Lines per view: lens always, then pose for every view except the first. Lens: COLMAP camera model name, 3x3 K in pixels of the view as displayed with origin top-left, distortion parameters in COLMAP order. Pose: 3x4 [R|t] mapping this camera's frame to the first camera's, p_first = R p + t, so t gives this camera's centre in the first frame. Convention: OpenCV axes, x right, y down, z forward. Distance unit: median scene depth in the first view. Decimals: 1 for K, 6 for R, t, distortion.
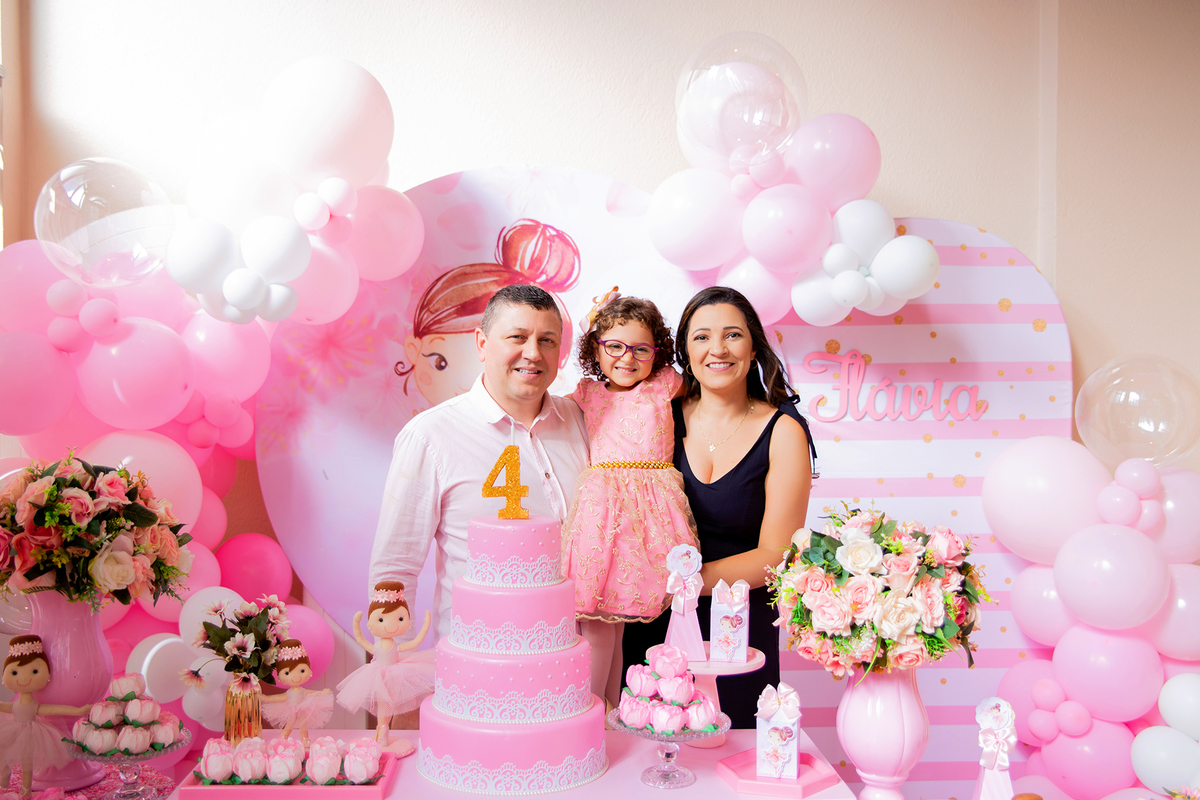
lens RADIAL K [[1138.7, 0, 596.0], [0, 1138.7, 403.1], [0, 0, 1]] dist [-0.060939, 0.102058]
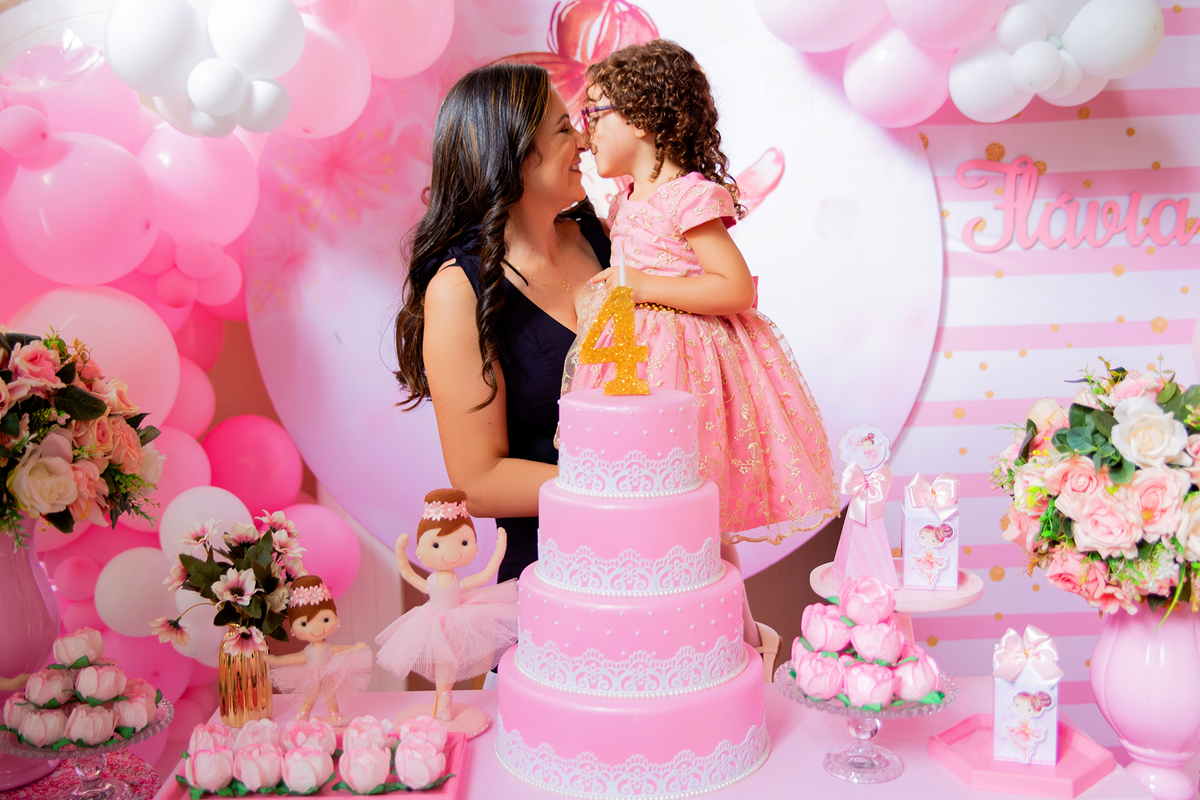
lens RADIAL K [[1244.1, 0, 597.6], [0, 1244.1, 400.0], [0, 0, 1]] dist [-0.029385, 0.093403]
pose [[0.999444, -0.024103, -0.023053, -0.072365], [0.026668, 0.992614, 0.118347, 0.016446], [0.020030, -0.118896, 0.992705, 0.263503]]
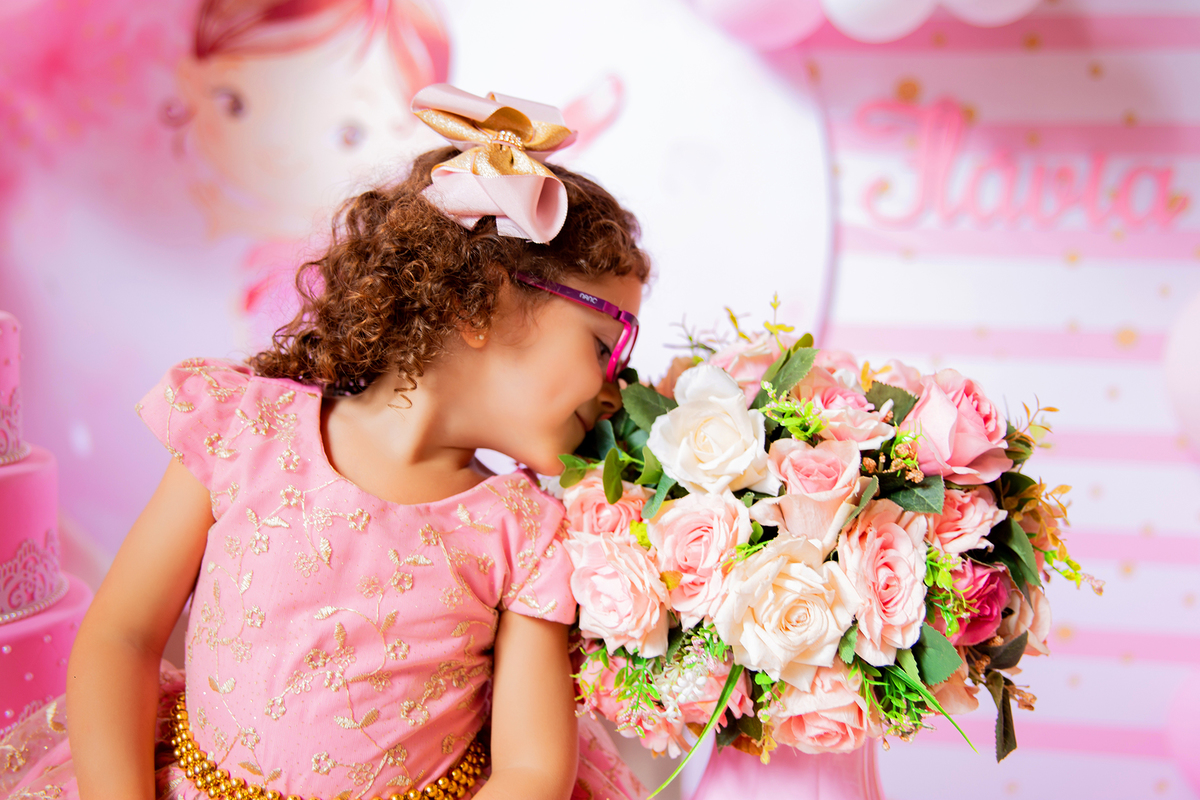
lens RADIAL K [[1301.8, 0, 599.0], [0, 1301.8, 398.3], [0, 0, 1]] dist [0.000853, 0.034734]
pose [[0.992128, 0.043167, -0.117554, 0.239679], [-0.031935, 0.994887, 0.095809, 0.079135], [0.121089, -0.091301, 0.988434, 0.563447]]
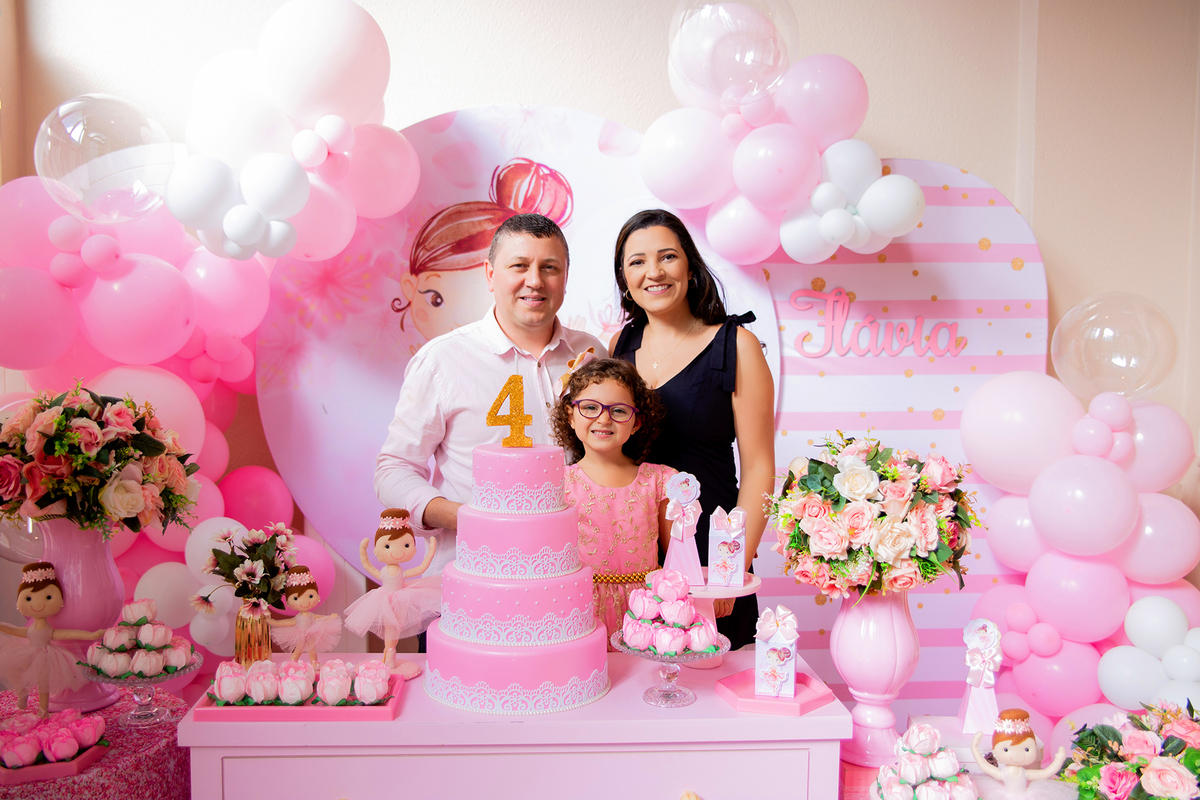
lens RADIAL K [[1089.0, 0, 595.4], [0, 1089.0, 402.7], [0, 0, 1]] dist [-0.073248, 0.098018]
pose [[0.999819, -0.000807, 0.018996, -0.021249], [-0.000169, 0.998683, 0.051313, 0.012158], [-0.019012, -0.051307, 0.998502, 0.029318]]
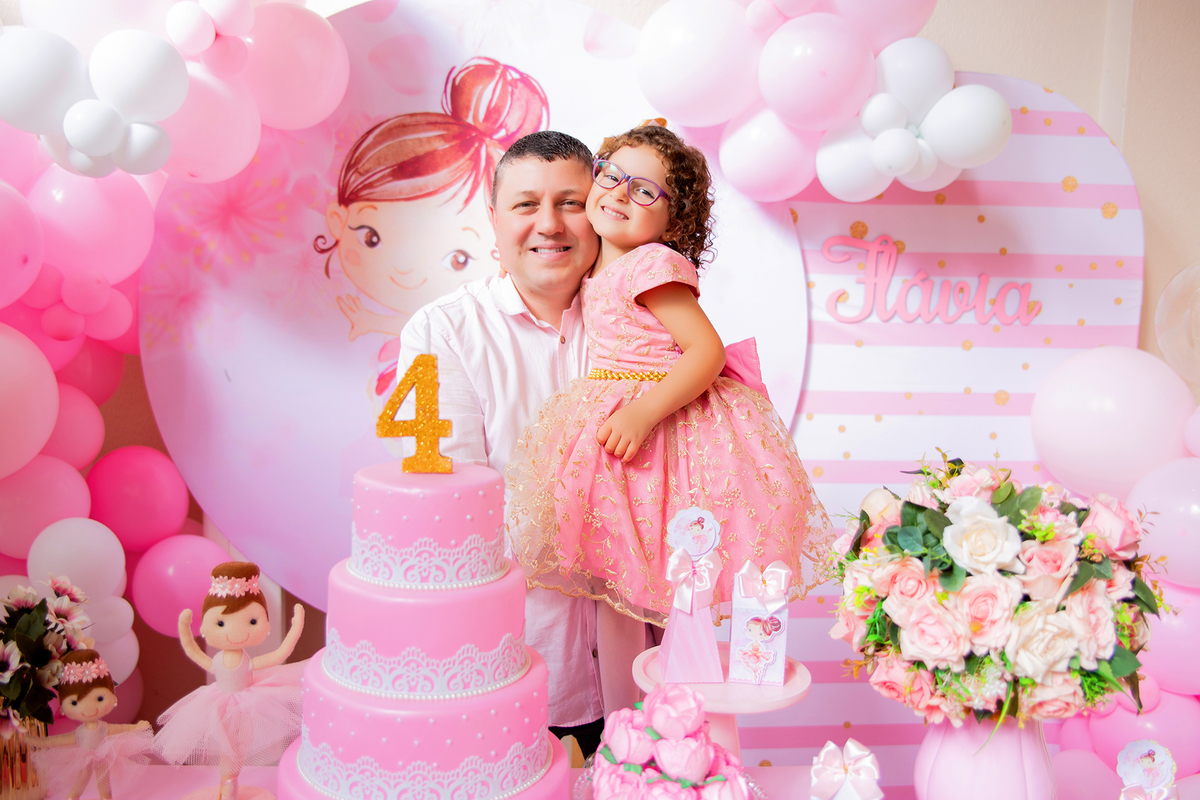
lens RADIAL K [[1057.2, 0, 597.0], [0, 1057.2, 401.0], [0, 0, 1]] dist [-0.084112, 0.098351]
pose [[0.999346, 0.018925, 0.030805, 0.001115], [-0.021846, 0.995001, 0.097442, 0.005029], [-0.028807, -0.098051, 0.994764, 0.427670]]
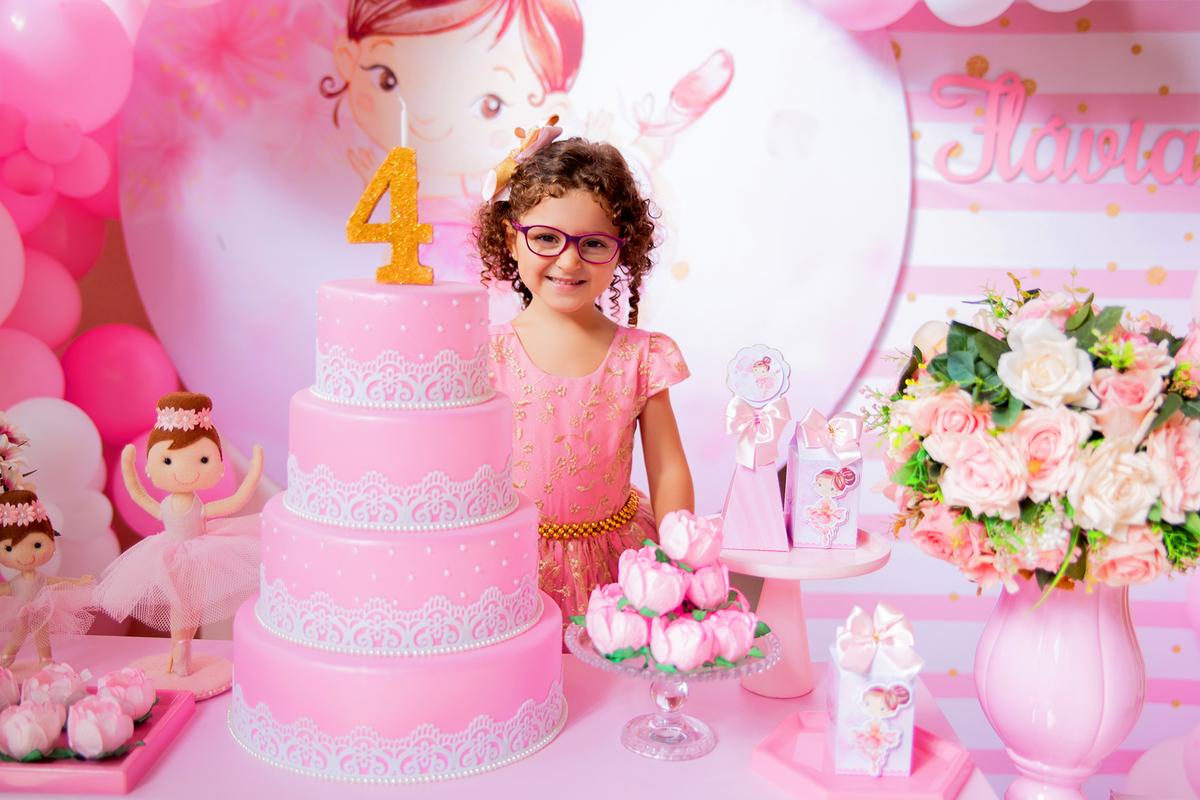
lens RADIAL K [[1273.7, 0, 599.2], [0, 1273.7, 401.2], [0, 0, 1]] dist [-0.014037, 0.053276]
pose [[0.998291, 0.029829, -0.050251, 0.055303], [-0.021959, 0.988372, 0.150461, 0.062682], [0.054155, -0.149101, 0.987338, 0.396273]]
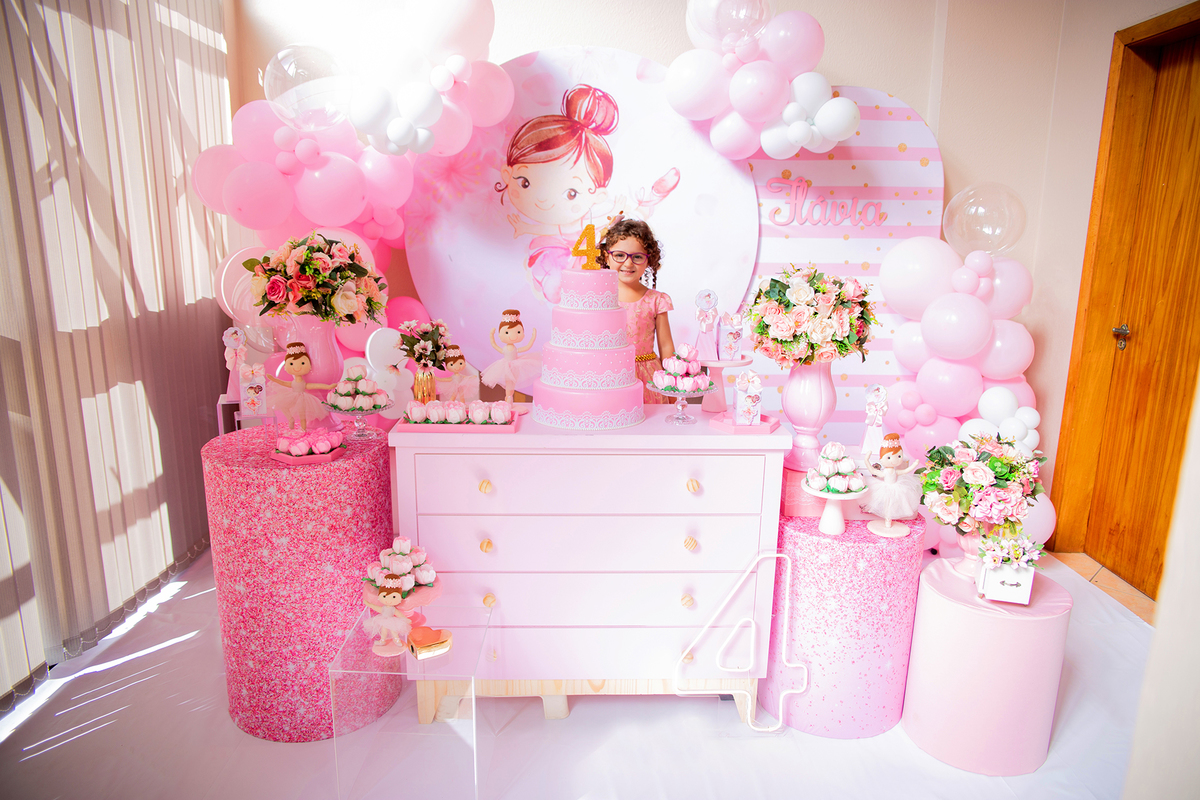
lens RADIAL K [[813.0, 0, 596.5], [0, 813.0, 401.9], [0, 0, 1]] dist [-0.123772, 0.104717]
pose [[0.999885, 0.006863, -0.013522, -0.044415], [-0.003928, 0.978508, 0.206174, 0.047049], [0.014647, -0.206097, 0.978422, -0.171116]]
